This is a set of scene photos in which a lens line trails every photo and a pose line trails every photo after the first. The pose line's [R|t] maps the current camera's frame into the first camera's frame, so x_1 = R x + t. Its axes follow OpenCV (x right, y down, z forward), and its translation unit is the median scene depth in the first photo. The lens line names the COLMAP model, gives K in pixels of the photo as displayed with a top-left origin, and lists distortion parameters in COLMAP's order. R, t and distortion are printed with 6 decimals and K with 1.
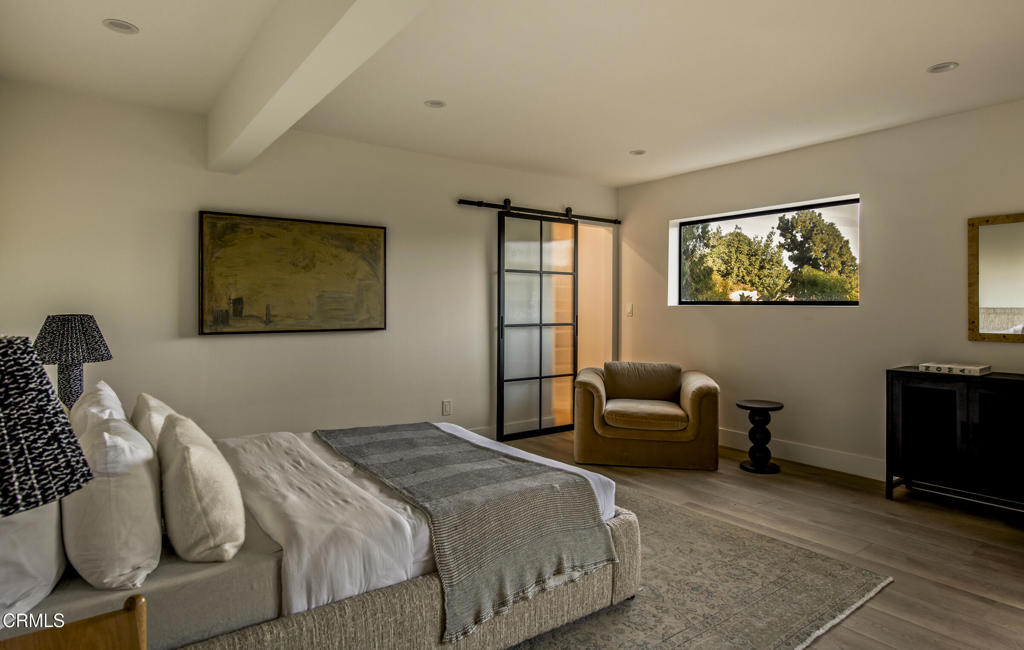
lens RADIAL K [[570.1, 0, 514.9], [0, 570.1, 318.7], [0, 0, 1]] dist [-0.001522, -0.000122]
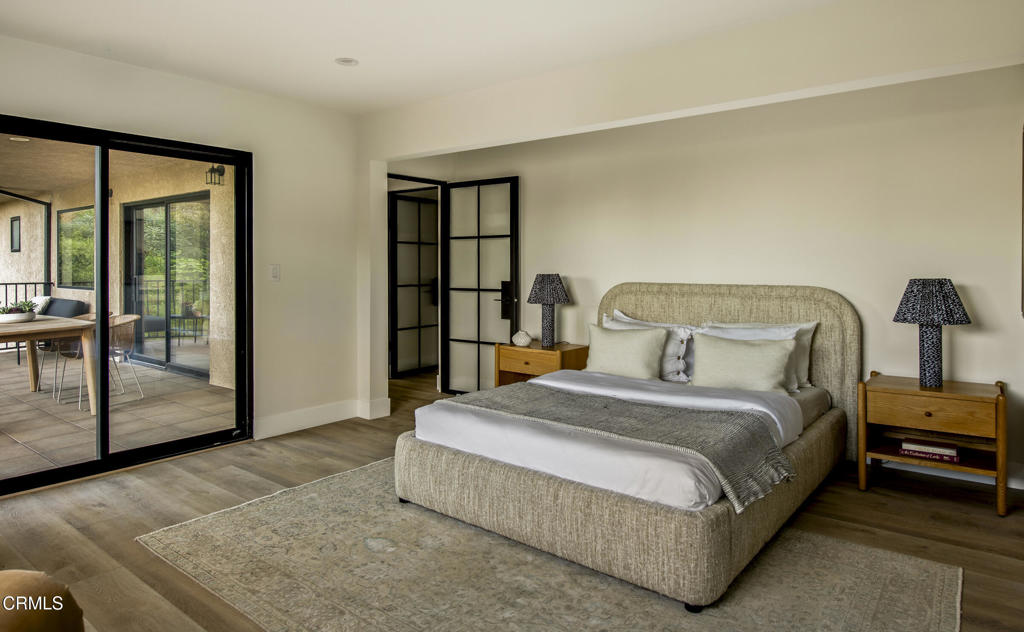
lens RADIAL K [[617.6, 0, 509.6], [0, 617.6, 316.4], [0, 0, 1]] dist [0.000171, -0.000018]
pose [[-0.962946, 0.015219, -0.269263, 0.306986], [-0.011590, 0.995149, 0.097694, -0.047189], [0.269444, 0.097195, -0.958099, 2.125358]]
